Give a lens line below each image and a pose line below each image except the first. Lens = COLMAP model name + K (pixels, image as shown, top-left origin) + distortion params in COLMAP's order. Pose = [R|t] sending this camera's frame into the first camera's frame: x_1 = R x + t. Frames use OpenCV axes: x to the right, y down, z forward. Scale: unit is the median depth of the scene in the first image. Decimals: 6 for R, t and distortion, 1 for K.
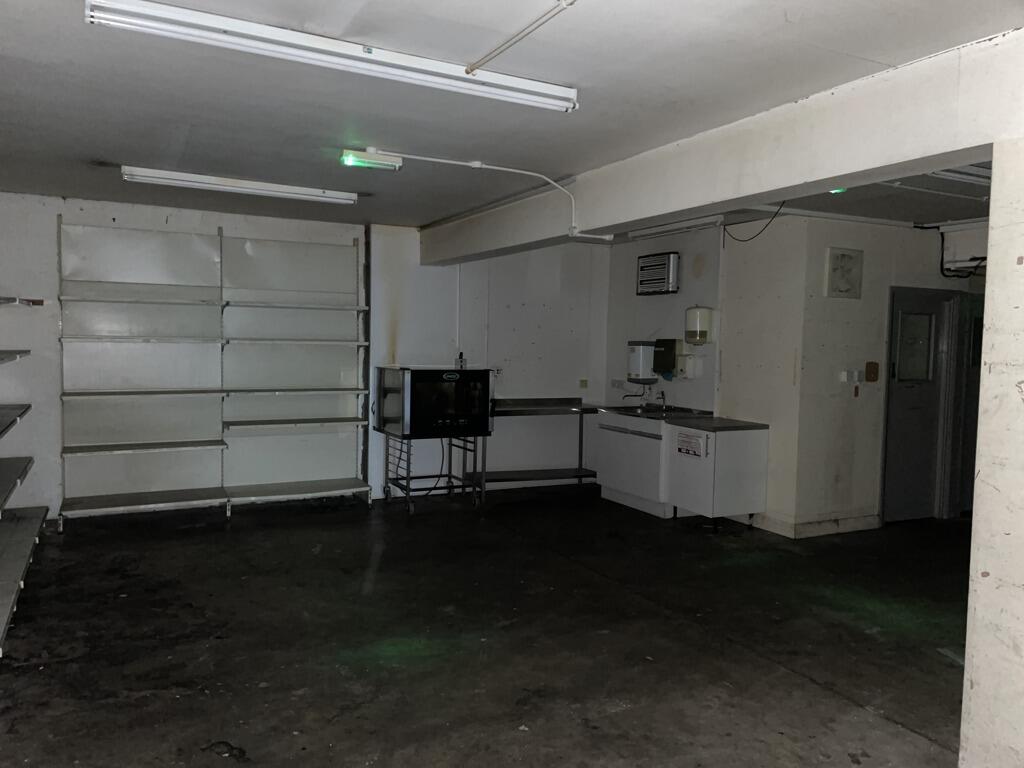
lens RADIAL K [[774.8, 0, 545.4], [0, 774.8, 387.5], [0, 0, 1]] dist [-0.005668, -0.006993]
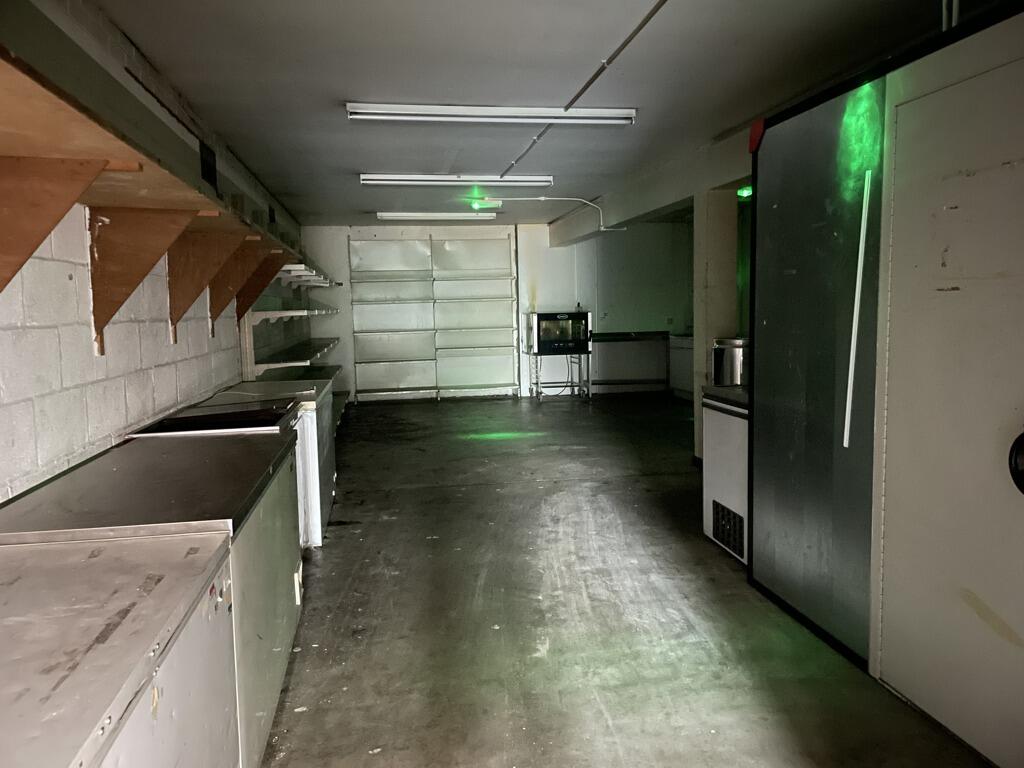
lens RADIAL K [[774.8, 0, 511.1], [0, 774.8, 383.3], [0, 0, 1]] dist [-0.005668, -0.006993]
pose [[0.938717, -0.009214, -0.344564, 0.321866], [0.024488, 0.998899, 0.040003, 0.055283], [0.343817, -0.045989, 0.937910, -0.540060]]
